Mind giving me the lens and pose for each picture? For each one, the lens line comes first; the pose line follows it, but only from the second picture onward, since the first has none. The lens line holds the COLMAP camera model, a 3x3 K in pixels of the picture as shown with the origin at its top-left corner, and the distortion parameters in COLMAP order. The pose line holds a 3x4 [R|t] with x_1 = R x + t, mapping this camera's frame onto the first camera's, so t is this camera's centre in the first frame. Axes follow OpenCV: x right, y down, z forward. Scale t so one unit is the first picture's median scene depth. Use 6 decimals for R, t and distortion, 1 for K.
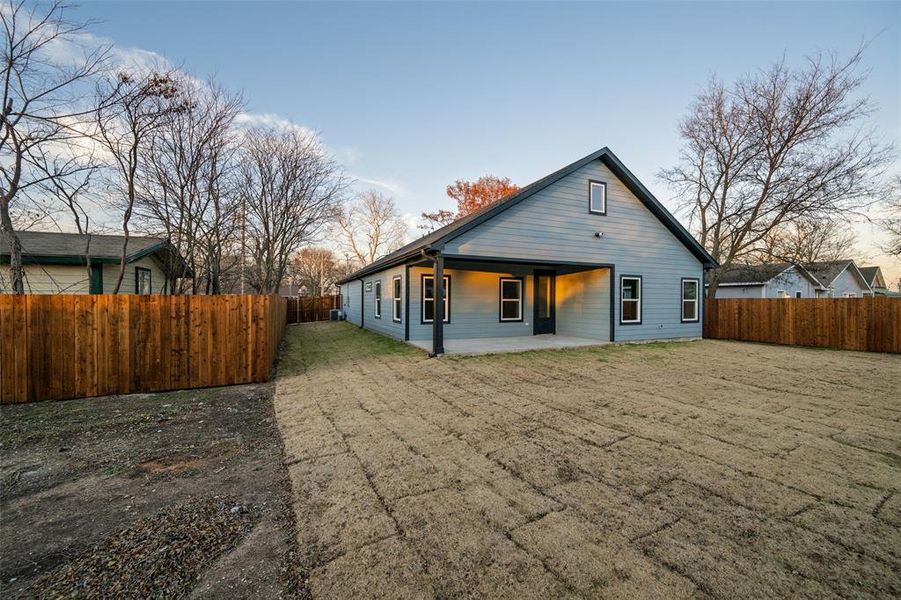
lens RADIAL K [[361.6, 0, 450.5], [0, 361.6, 300.0], [0, 0, 1]] dist [0.001700, 0.000247]
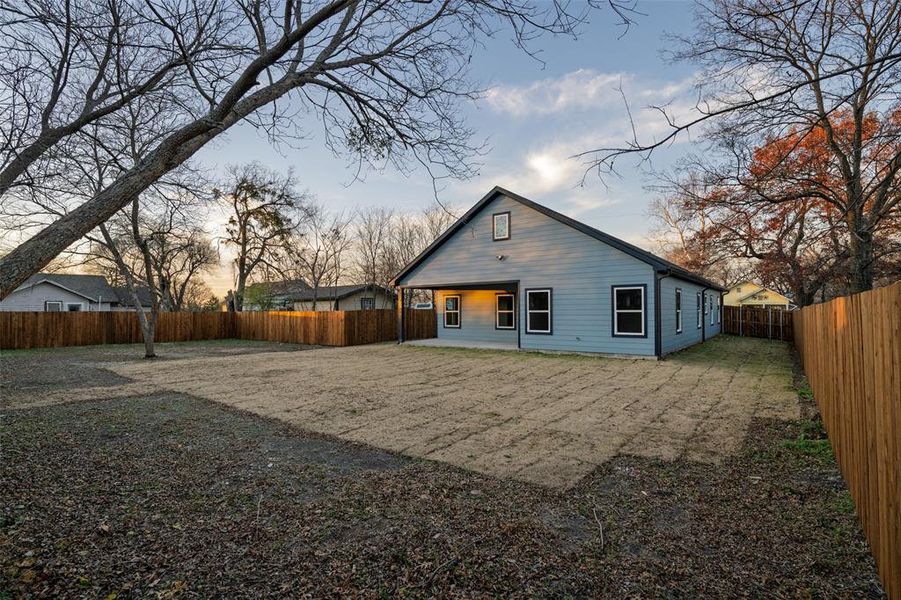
lens RADIAL K [[361.6, 0, 450.5], [0, 361.6, 300.0], [0, 0, 1]] dist [0.001700, 0.000247]
pose [[0.545397, -0.032118, -0.837562, 1.131072], [0.005697, 0.999385, -0.034614, 0.002133], [0.838158, 0.014107, 0.545244, 0.174670]]
